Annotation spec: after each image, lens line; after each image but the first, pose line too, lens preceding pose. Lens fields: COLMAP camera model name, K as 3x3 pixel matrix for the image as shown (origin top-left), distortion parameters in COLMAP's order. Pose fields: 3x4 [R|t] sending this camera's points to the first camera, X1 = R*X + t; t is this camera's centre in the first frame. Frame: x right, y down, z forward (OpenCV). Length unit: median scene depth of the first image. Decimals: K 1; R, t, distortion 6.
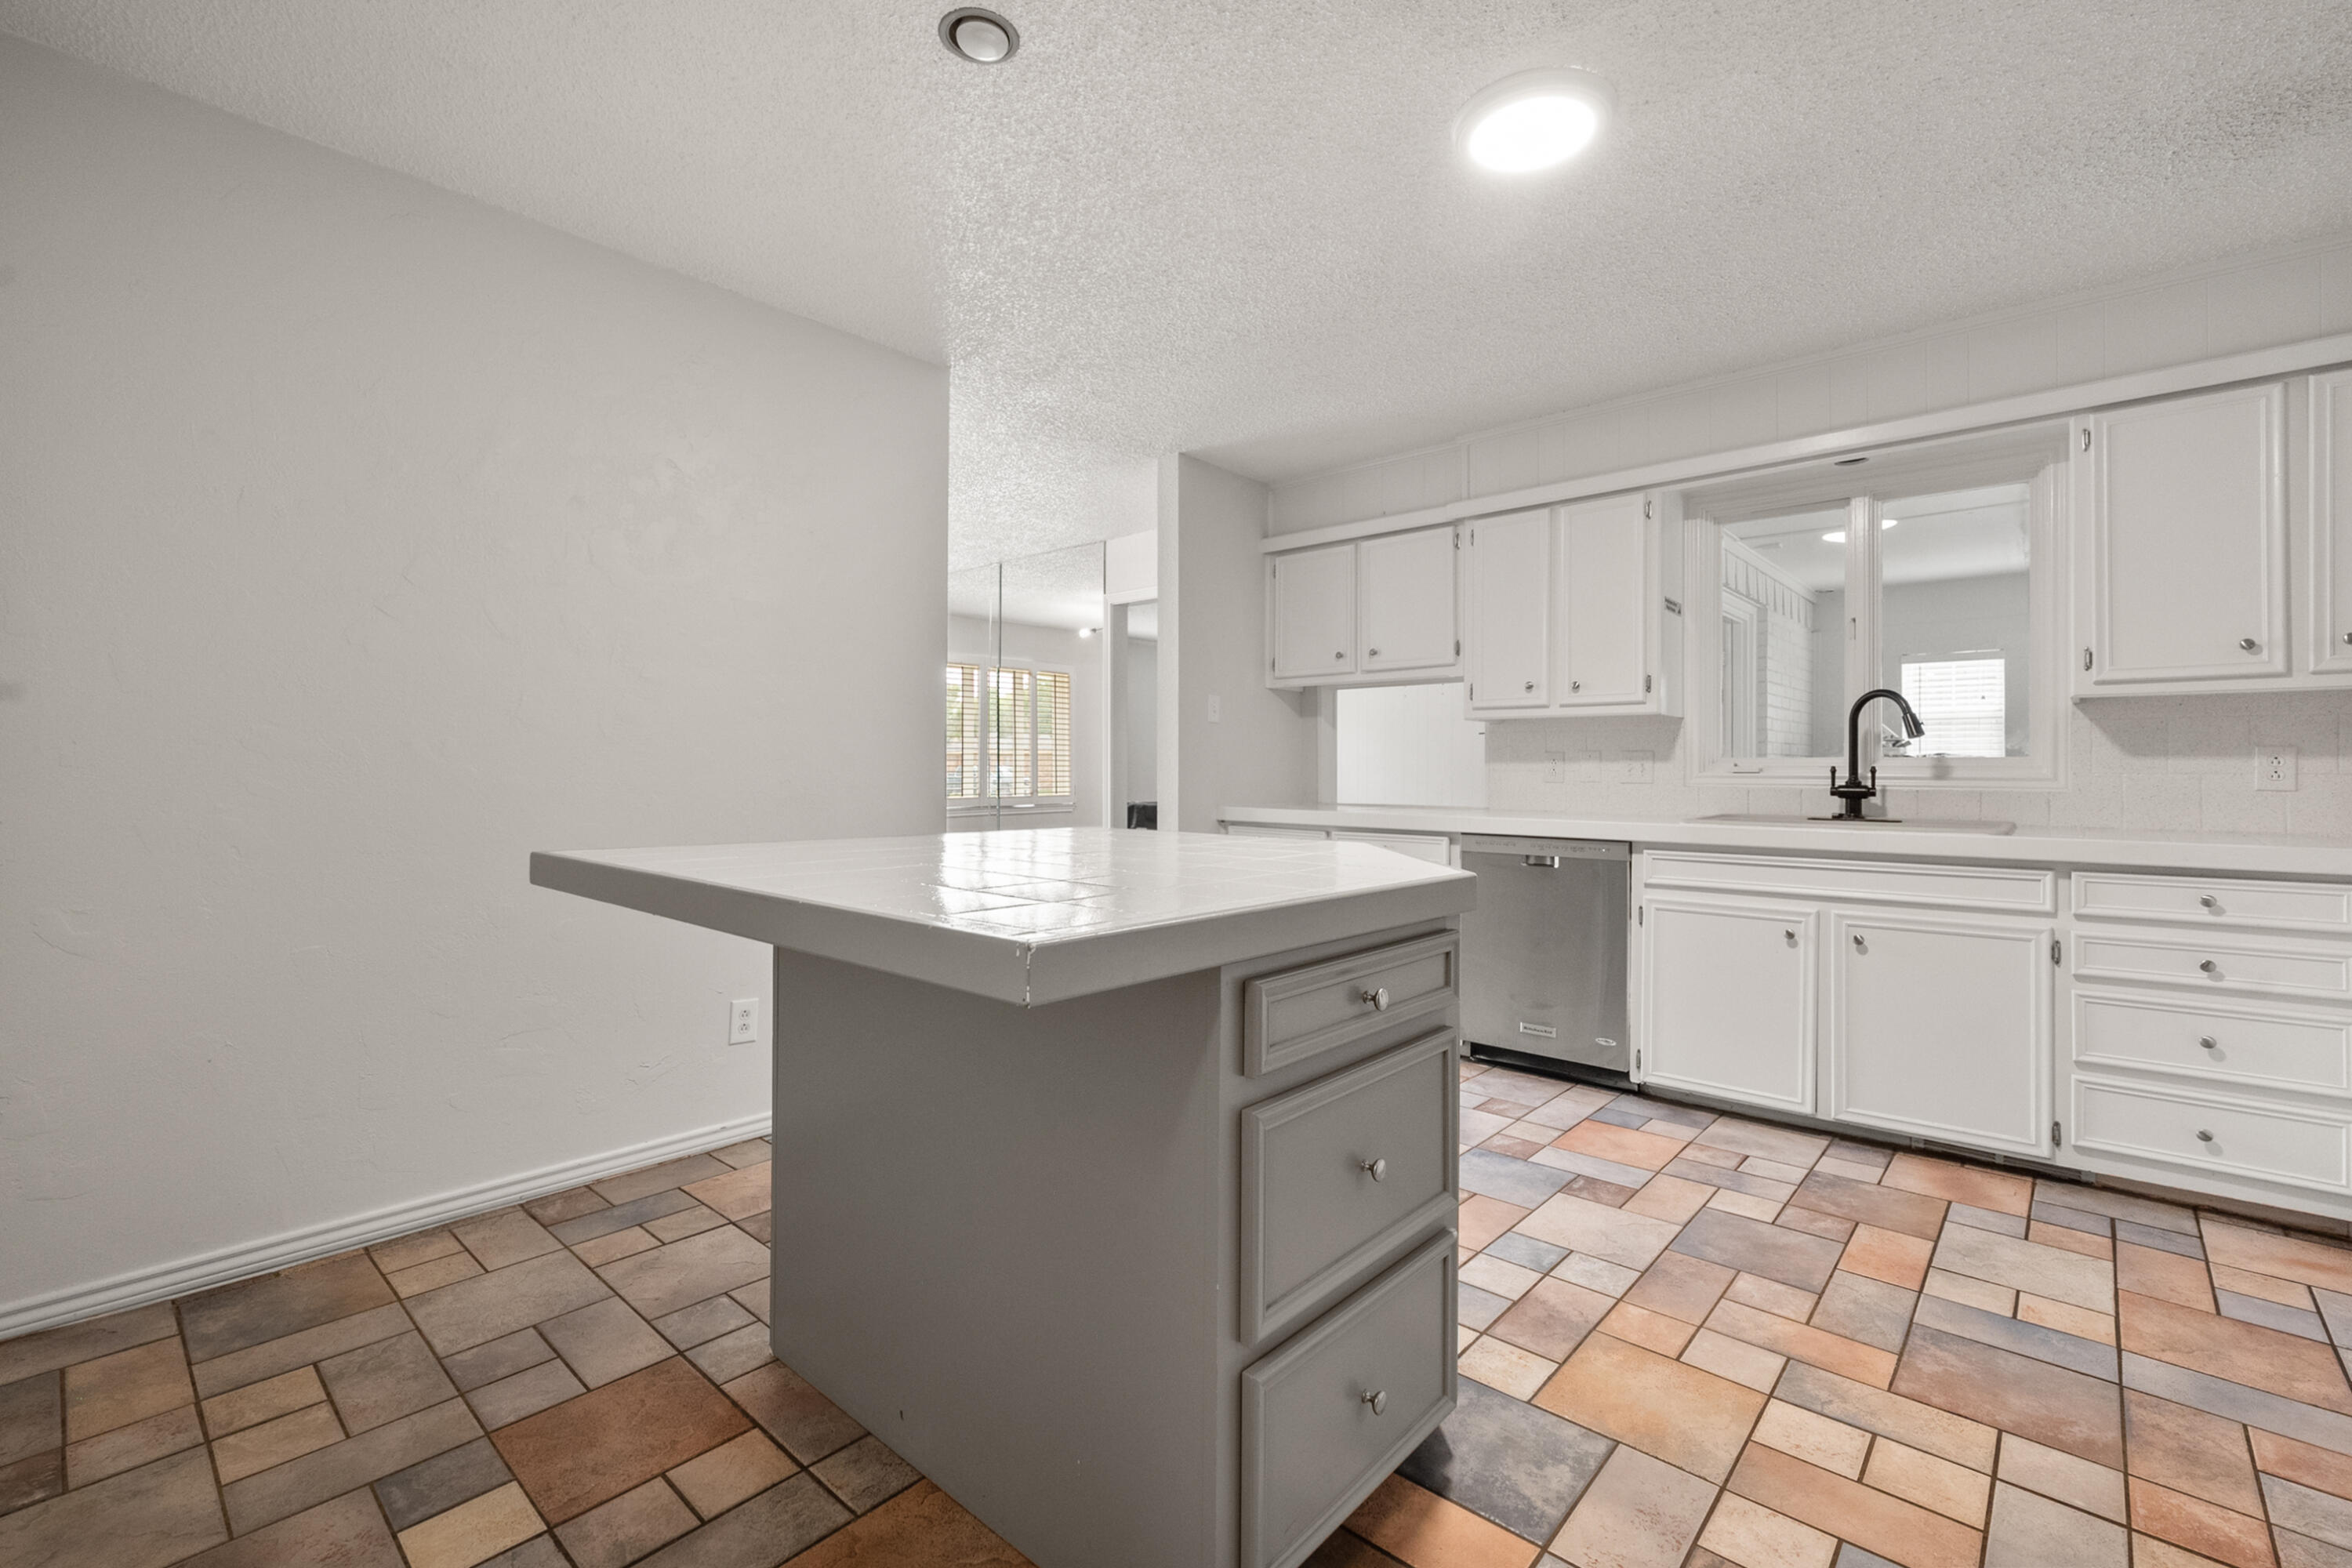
lens RADIAL K [[1018.9, 0, 1170.7], [0, 1018.9, 768.2], [0, 0, 1]] dist [0.000779, 0.000067]
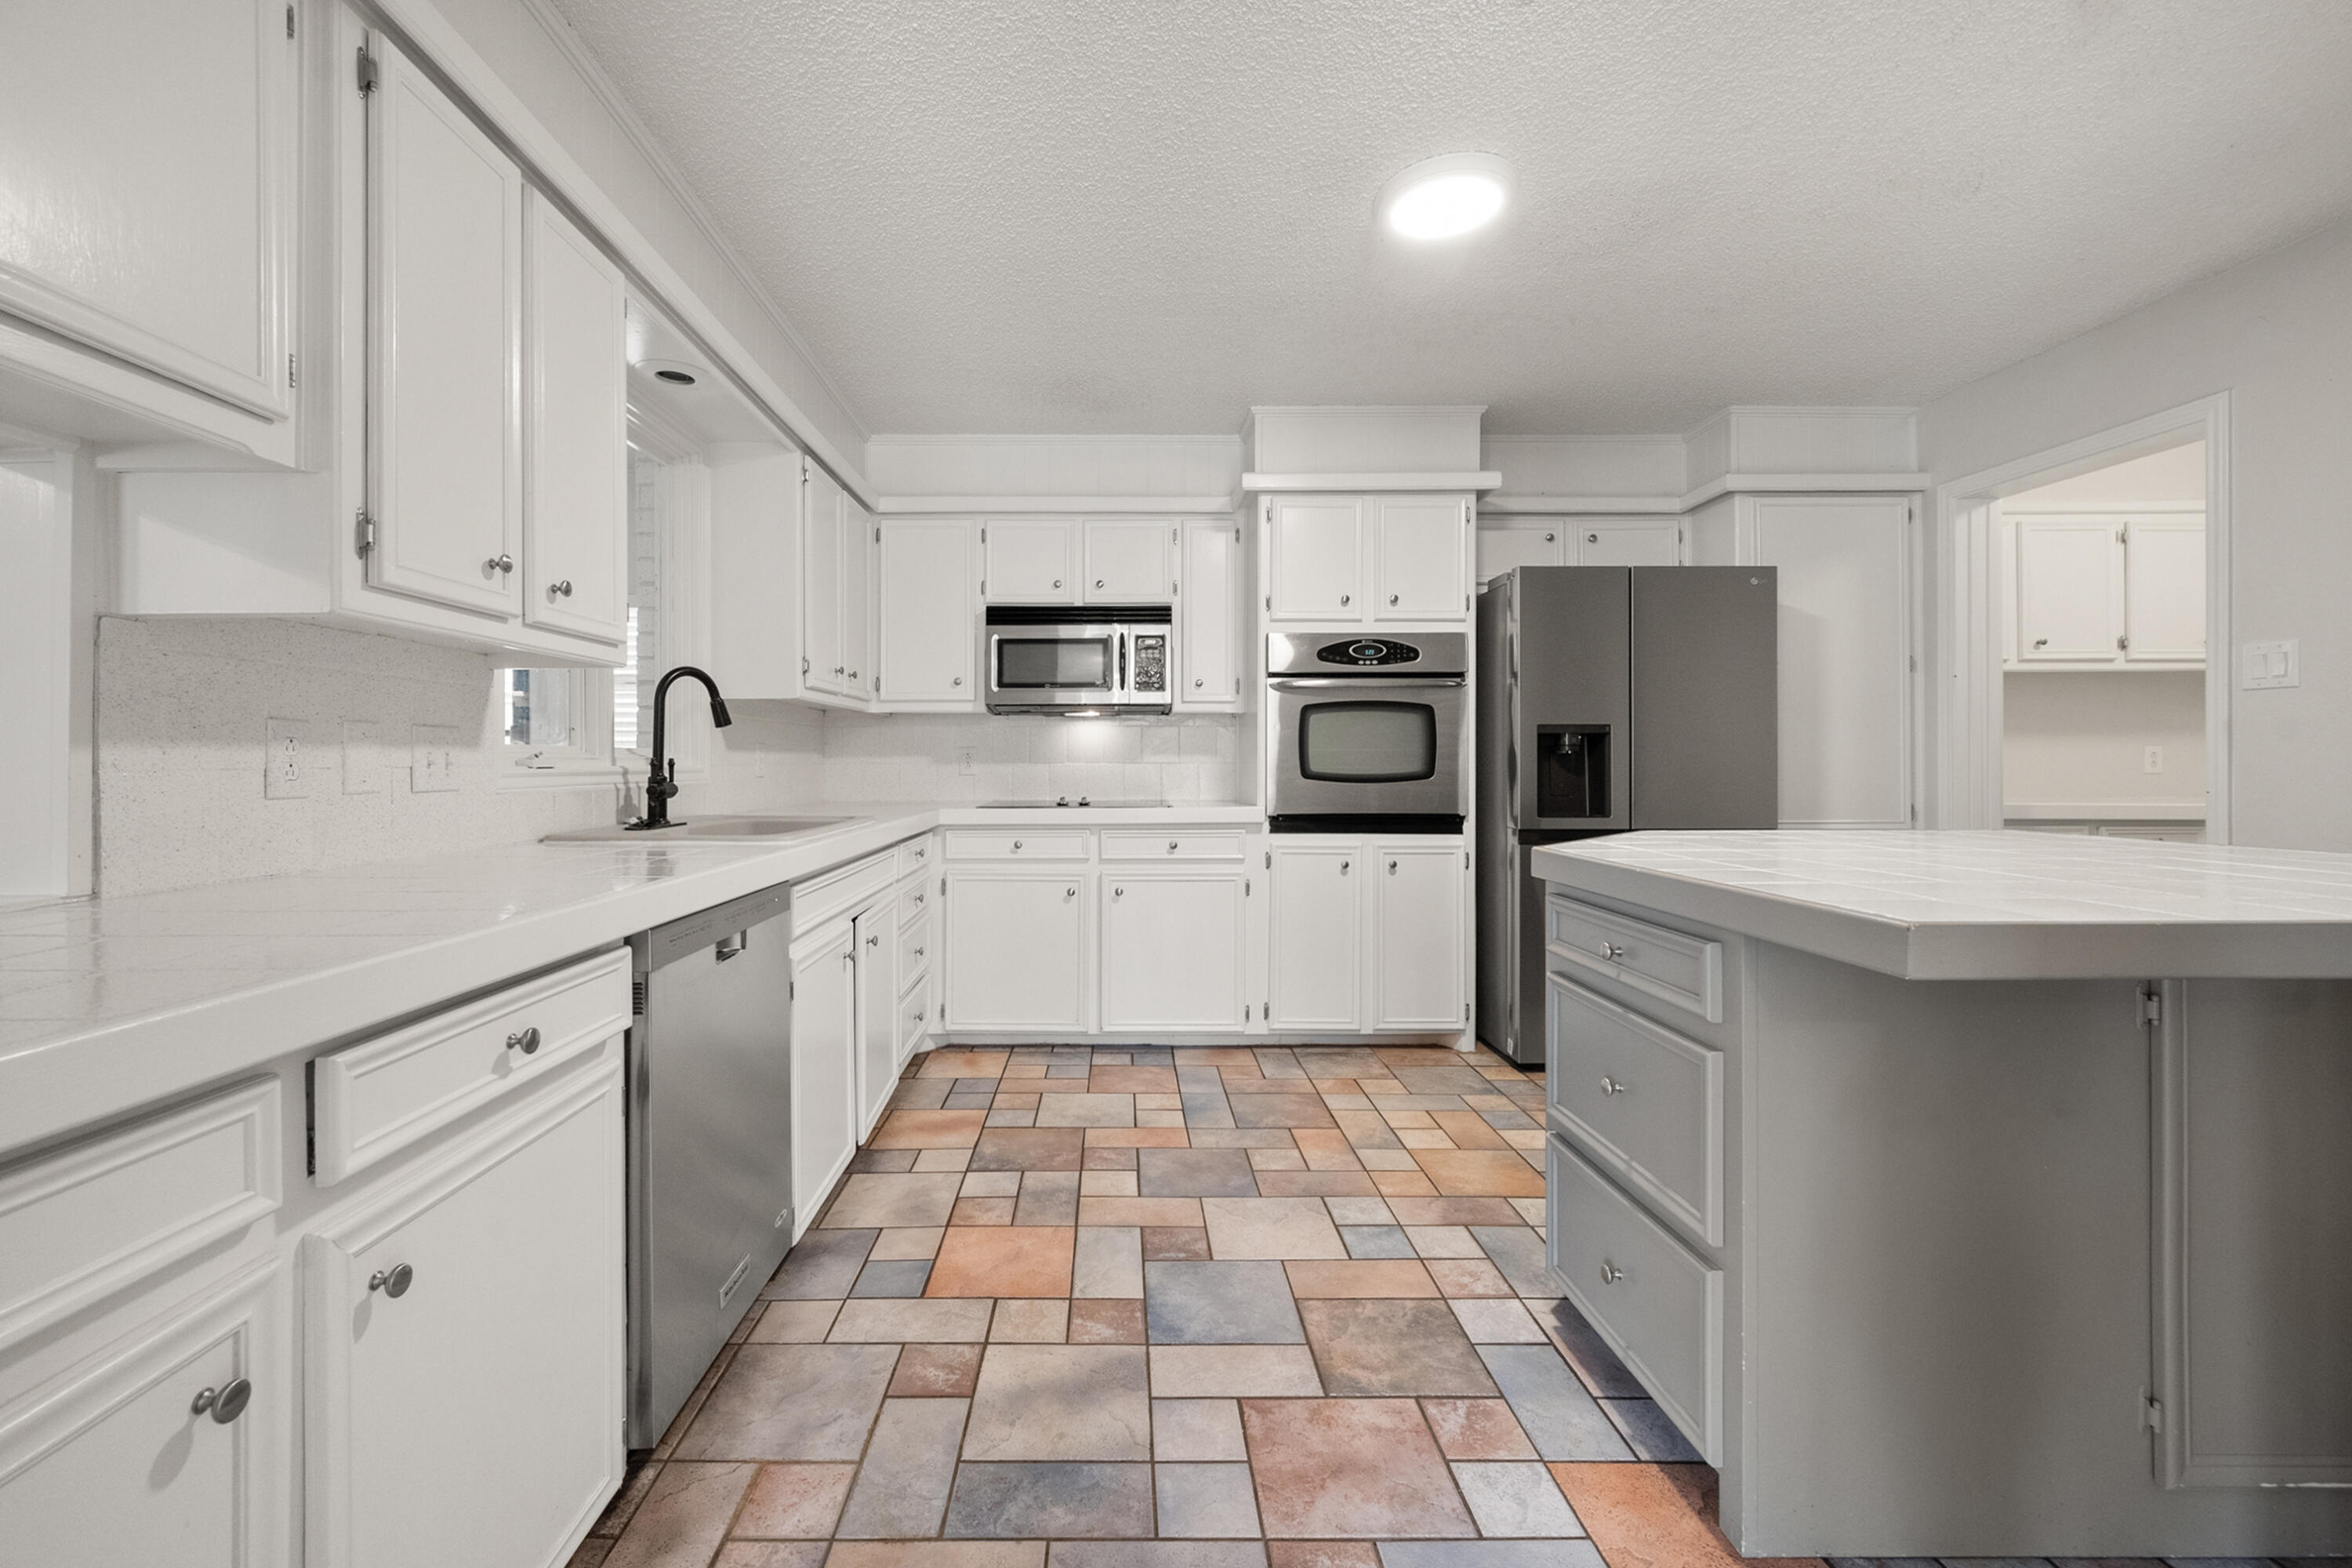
lens RADIAL K [[922.4, 0, 1157.3], [0, 922.4, 765.5], [0, 0, 1]] dist [0.001372, 0.000027]
pose [[-0.666236, -0.003786, 0.745732, -0.168304], [0.001441, 0.999979, 0.006364, -0.000303], [-0.745740, 0.005314, -0.666216, 1.615599]]
